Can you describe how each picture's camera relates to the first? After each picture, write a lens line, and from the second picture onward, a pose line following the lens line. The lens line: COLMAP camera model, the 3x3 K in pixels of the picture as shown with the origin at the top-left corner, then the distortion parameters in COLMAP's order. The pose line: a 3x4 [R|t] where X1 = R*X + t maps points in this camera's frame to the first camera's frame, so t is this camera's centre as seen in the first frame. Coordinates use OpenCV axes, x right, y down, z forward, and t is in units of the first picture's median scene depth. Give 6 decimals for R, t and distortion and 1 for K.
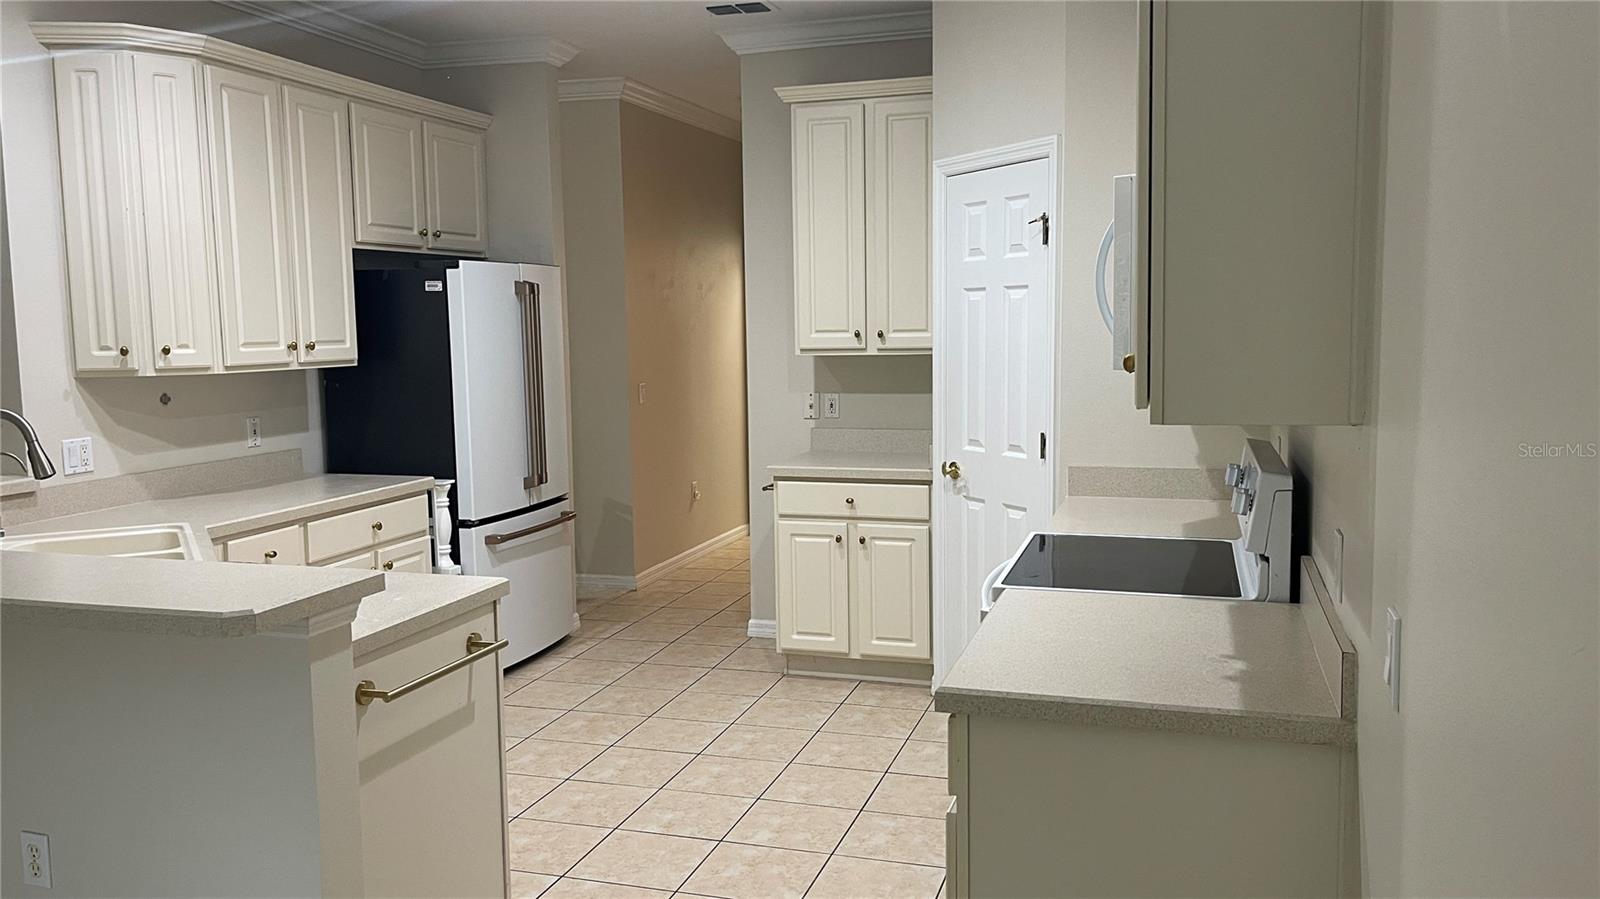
lens RADIAL K [[1279.4, 0, 796.8], [0, 1279.4, 442.7], [0, 0, 1]] dist [0.033324, -0.024881]
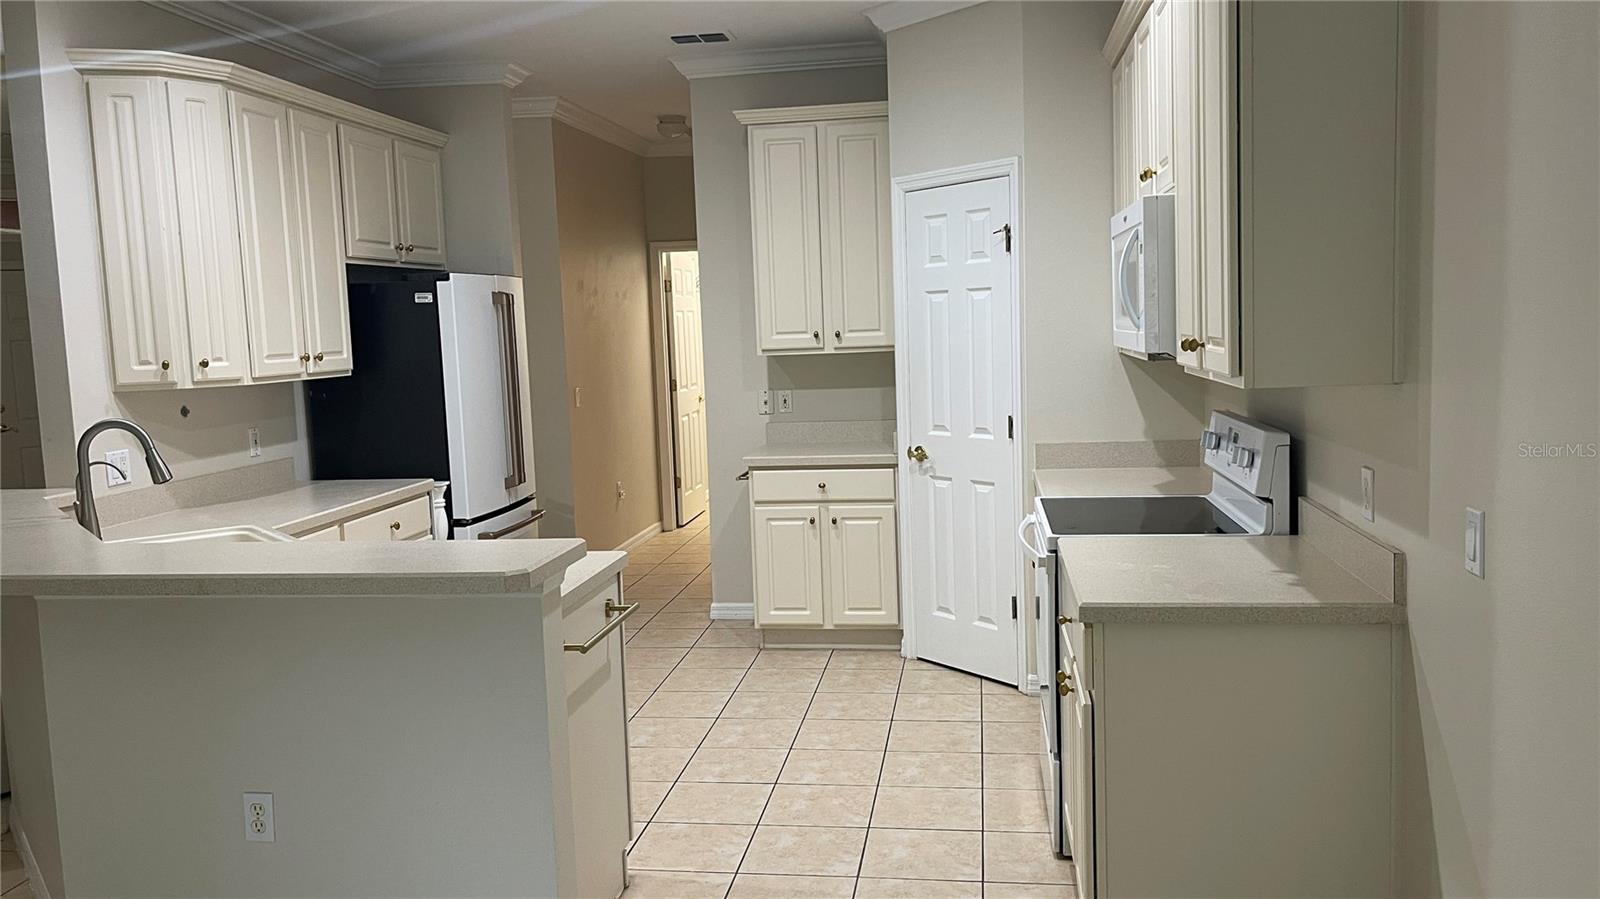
lens RADIAL K [[1279.4, 0, 800.7], [0, 1279.4, 441.9], [0, 0, 1]] dist [0.033324, -0.024881]
pose [[0.986923, -0.035762, 0.157176, -0.157495], [0.036737, 0.999320, -0.003301, 0.011401], [-0.156951, 0.009032, 0.987565, -0.091758]]
